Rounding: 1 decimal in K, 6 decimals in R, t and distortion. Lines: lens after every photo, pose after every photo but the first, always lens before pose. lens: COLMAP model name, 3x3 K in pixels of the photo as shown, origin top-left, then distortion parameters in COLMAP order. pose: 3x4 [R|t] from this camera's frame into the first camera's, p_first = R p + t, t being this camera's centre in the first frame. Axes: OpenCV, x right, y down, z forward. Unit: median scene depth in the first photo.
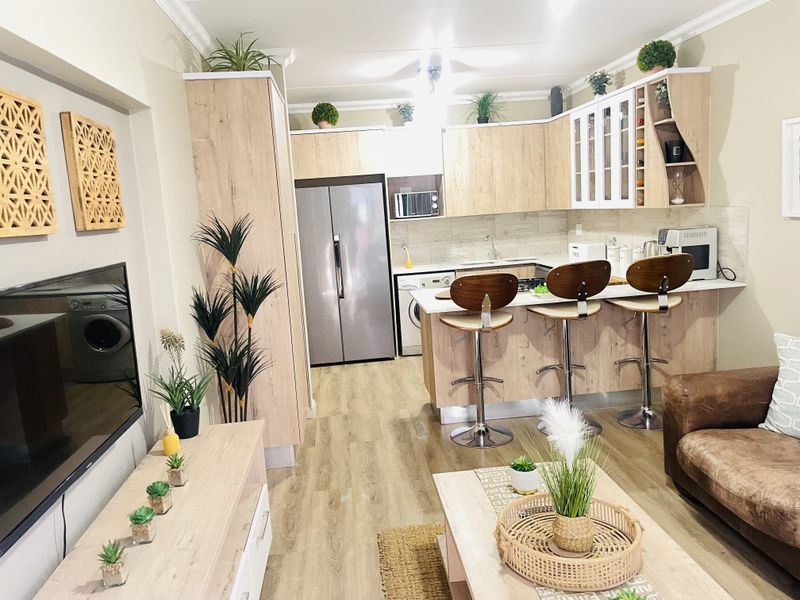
lens RADIAL K [[606.1, 0, 388.2], [0, 606.1, 287.2], [0, 0, 1]] dist [0.098493, -0.125027]
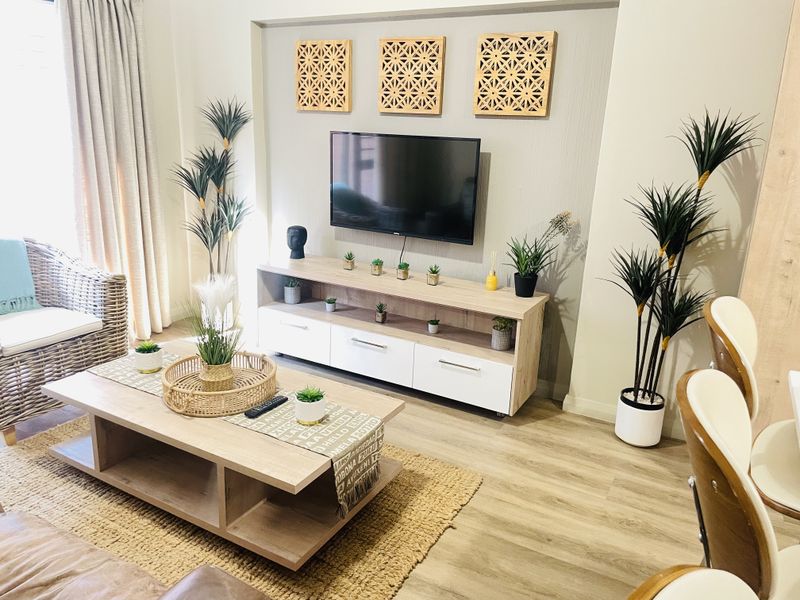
lens RADIAL K [[606.1, 0, 388.2], [0, 606.1, 287.2], [0, 0, 1]] dist [0.098493, -0.125027]
pose [[-0.565435, 0.274689, -0.777707, 0.578895], [-0.097465, 0.914054, 0.393708, -0.169460], [0.819014, 0.298416, -0.490066, 1.040124]]
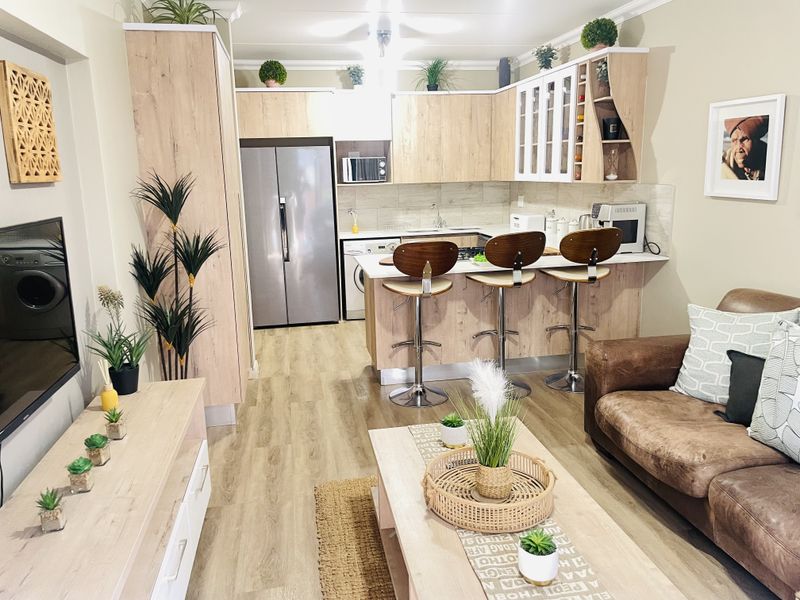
lens RADIAL K [[606.1, 0, 388.2], [0, 606.1, 287.2], [0, 0, 1]] dist [0.098493, -0.125027]
pose [[0.995972, 0.024687, 0.086197, 0.007404], [-0.029521, 0.998036, 0.055258, 0.000975], [-0.084663, -0.057580, 0.994745, -0.023070]]
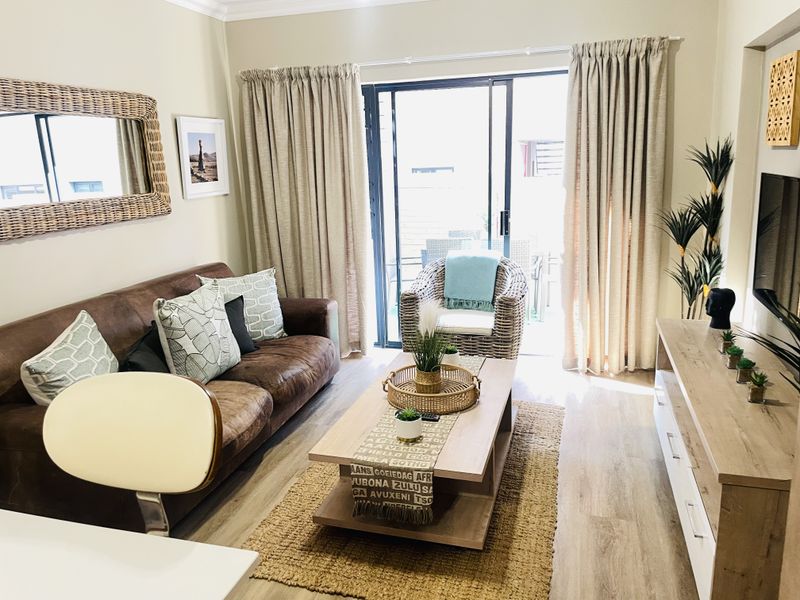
lens RADIAL K [[606.1, 0, 388.2], [0, 606.1, 287.2], [0, 0, 1]] dist [0.098493, -0.125027]
pose [[-0.920973, 0.023090, 0.388942, -0.110959], [0.149848, 0.942454, 0.298874, -0.163766], [-0.359659, 0.333536, -0.871435, 1.277277]]
